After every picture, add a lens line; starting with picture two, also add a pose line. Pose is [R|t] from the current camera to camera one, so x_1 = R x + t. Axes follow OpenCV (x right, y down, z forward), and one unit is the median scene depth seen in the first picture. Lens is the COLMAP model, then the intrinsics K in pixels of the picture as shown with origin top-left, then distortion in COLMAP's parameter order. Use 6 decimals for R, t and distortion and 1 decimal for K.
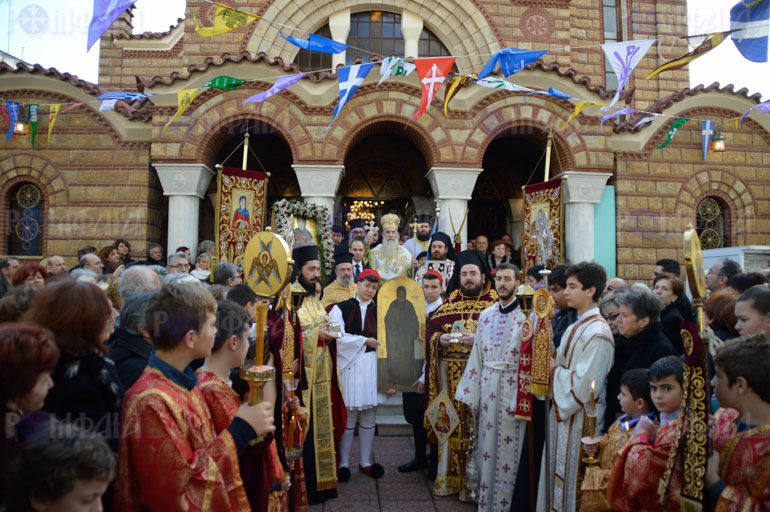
lens RADIAL K [[614.3, 0, 385.0], [0, 614.3, 256.0], [0, 0, 1]] dist [-0.173889, 0.133680]
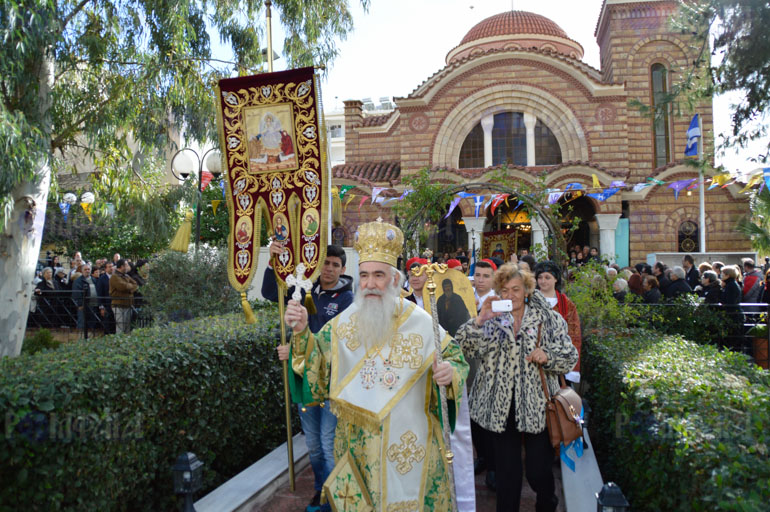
lens RADIAL K [[560.6, 0, 364.7], [0, 560.6, 255.2], [0, 0, 1]] dist [-0.136876, 0.049842]
pose [[0.940331, -0.025245, -0.339323, 0.179855], [0.030009, 0.999511, 0.008798, -0.041582], [0.338935, -0.018456, 0.940629, -0.916428]]
